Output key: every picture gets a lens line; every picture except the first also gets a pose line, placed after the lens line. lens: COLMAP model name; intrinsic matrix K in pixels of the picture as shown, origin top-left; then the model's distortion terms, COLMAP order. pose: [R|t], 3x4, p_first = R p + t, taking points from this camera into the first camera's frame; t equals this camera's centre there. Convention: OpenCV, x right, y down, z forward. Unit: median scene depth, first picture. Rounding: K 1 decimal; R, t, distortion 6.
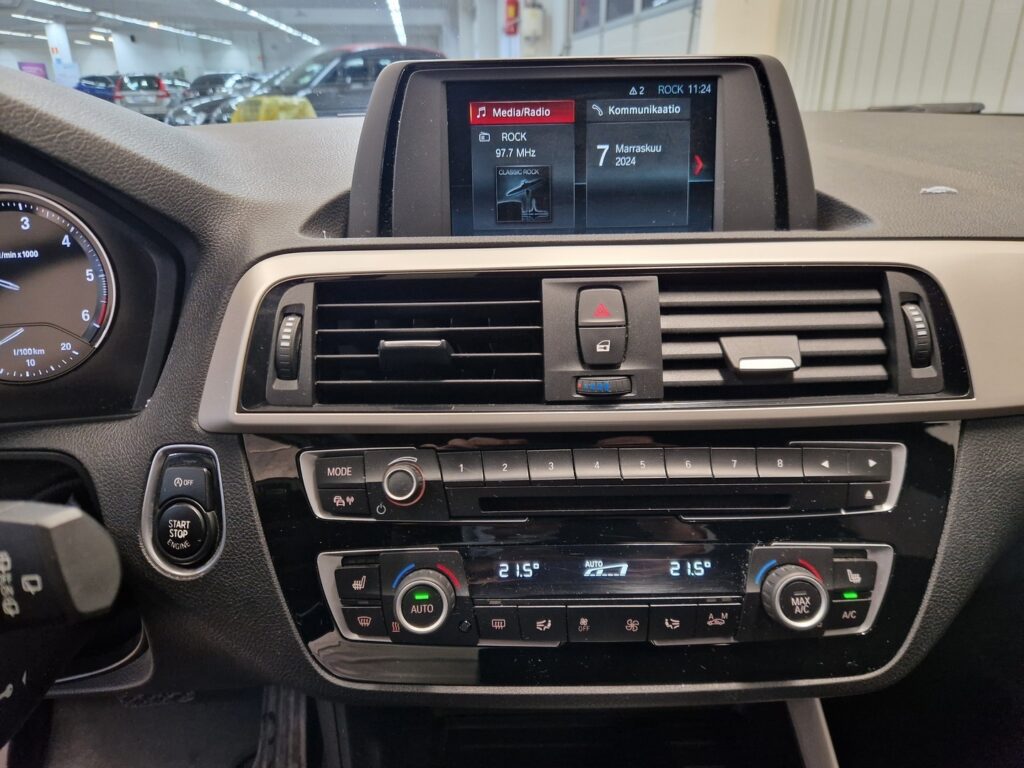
lens RADIAL K [[700.8, 0, 512.0], [0, 700.8, 384.0], [0, 0, 1]] dist [0.044685, -0.058186]
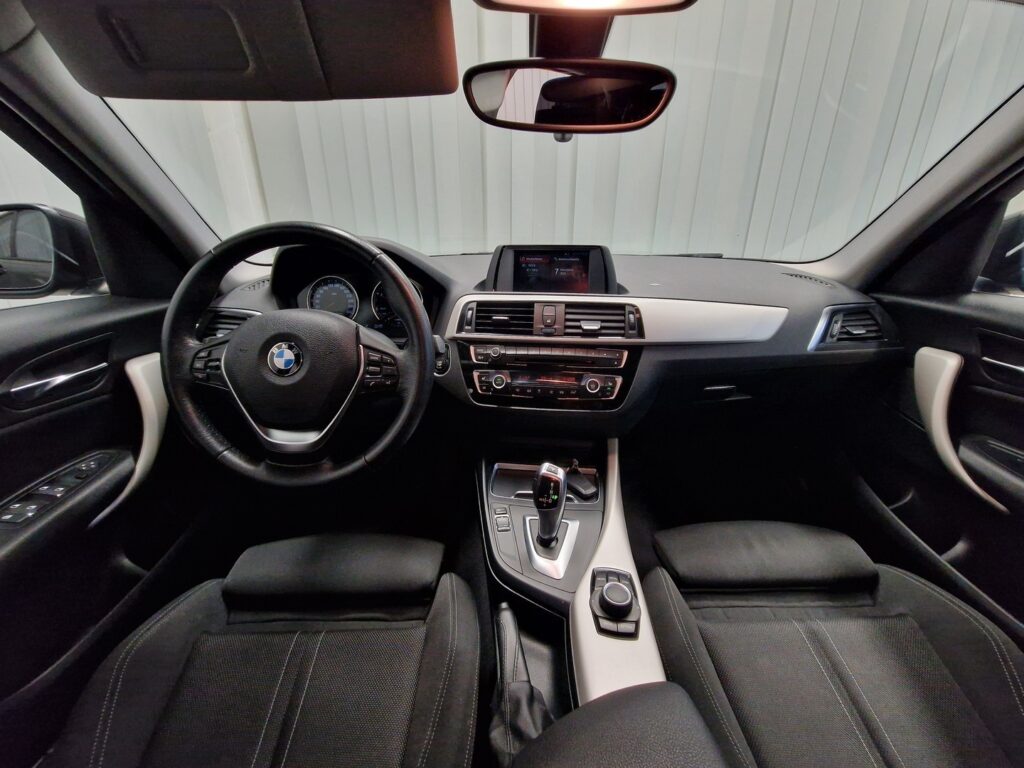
lens RADIAL K [[411.5, 0, 515.1], [0, 411.5, 397.0], [0, 0, 1]] dist [0.001155, 0.000101]
pose [[0.993271, 0.061500, -0.098136, 0.190957], [-0.061308, 0.998107, 0.004973, 0.361060], [0.098256, 0.001077, 0.995161, -1.266505]]
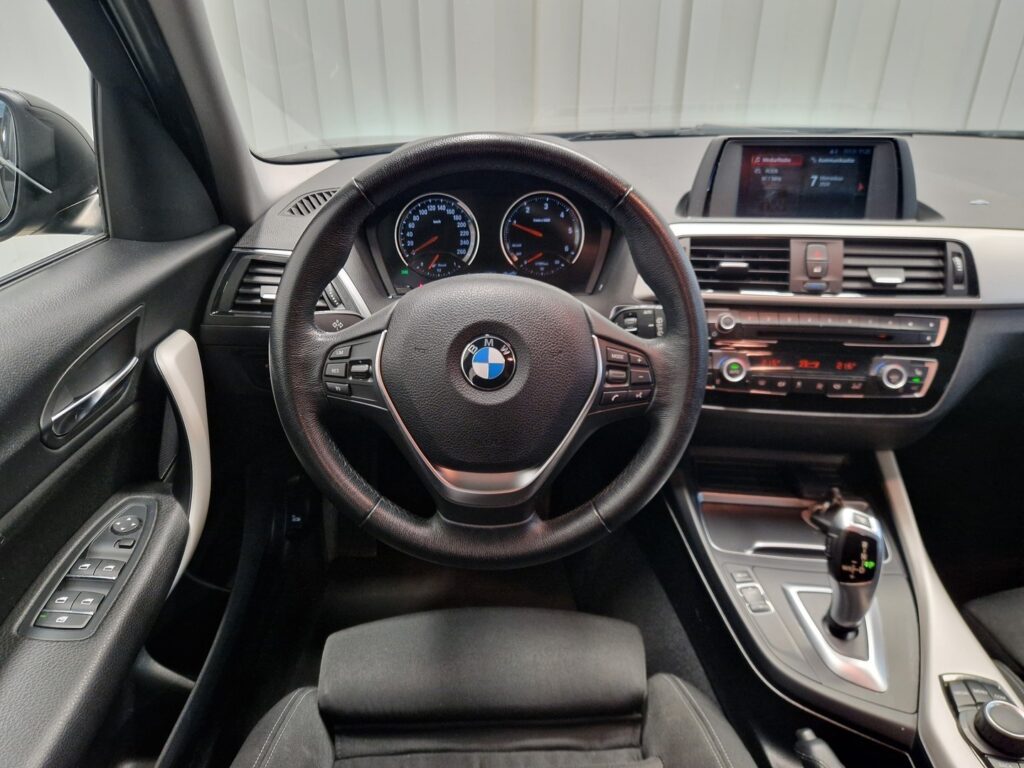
lens RADIAL K [[682.8, 0, 512.0], [0, 682.8, 384.0], [0, 0, 1]] dist [0.053885, -0.050367]
pose [[0.994414, 0.058534, -0.087834, -0.655473], [-0.051181, 0.995171, 0.083758, 0.185308], [0.092312, -0.078794, 0.992608, -1.411700]]
